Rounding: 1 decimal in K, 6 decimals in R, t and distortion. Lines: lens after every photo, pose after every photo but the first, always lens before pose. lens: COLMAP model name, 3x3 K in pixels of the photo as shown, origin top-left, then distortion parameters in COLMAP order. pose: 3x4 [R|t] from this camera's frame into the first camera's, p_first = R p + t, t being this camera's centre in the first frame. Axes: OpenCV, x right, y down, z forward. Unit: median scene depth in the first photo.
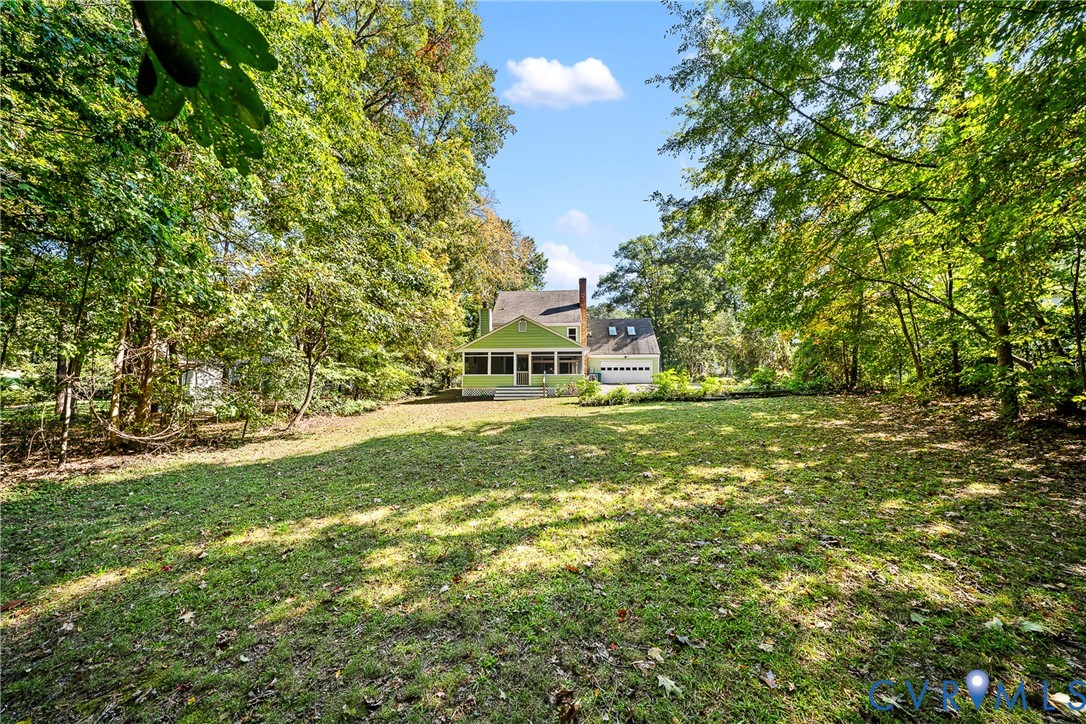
lens RADIAL K [[381.8, 0, 533.6], [0, 381.8, 368.9], [0, 0, 1]] dist [-0.000027, -0.000025]
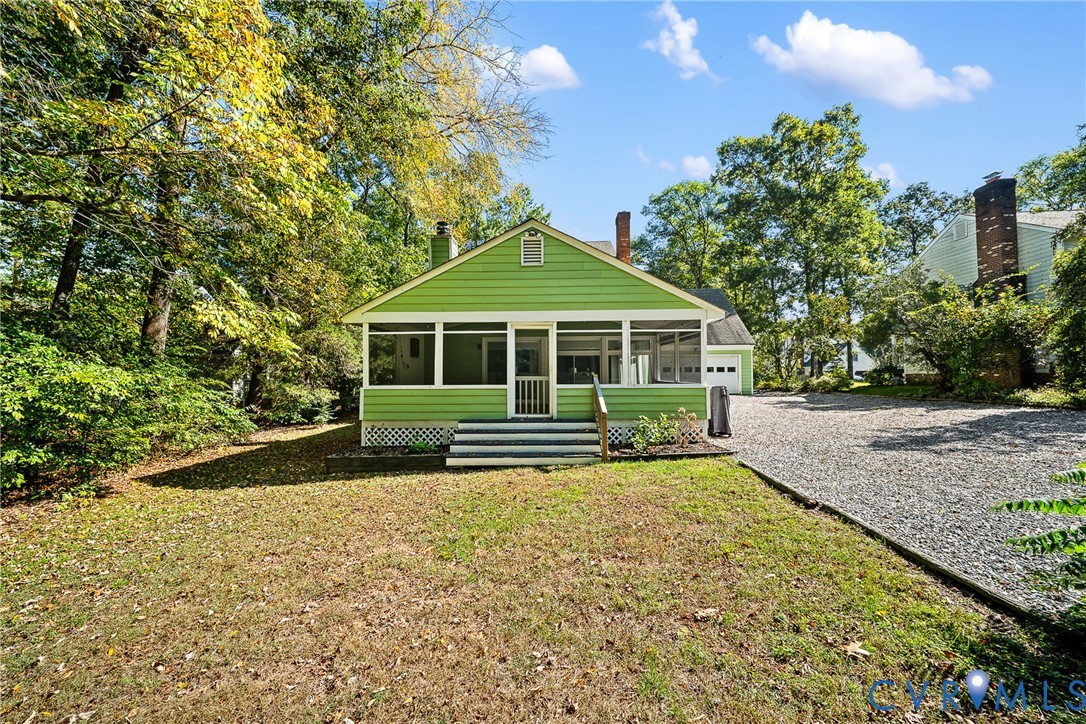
lens RADIAL K [[381.8, 0, 533.6], [0, 381.8, 368.9], [0, 0, 1]] dist [-0.000027, -0.000025]
pose [[0.999377, -0.002369, 0.035215, -0.039856], [0.002387, 0.999997, -0.000492, -0.000461], [-0.035214, 0.000576, 0.999380, 0.635022]]
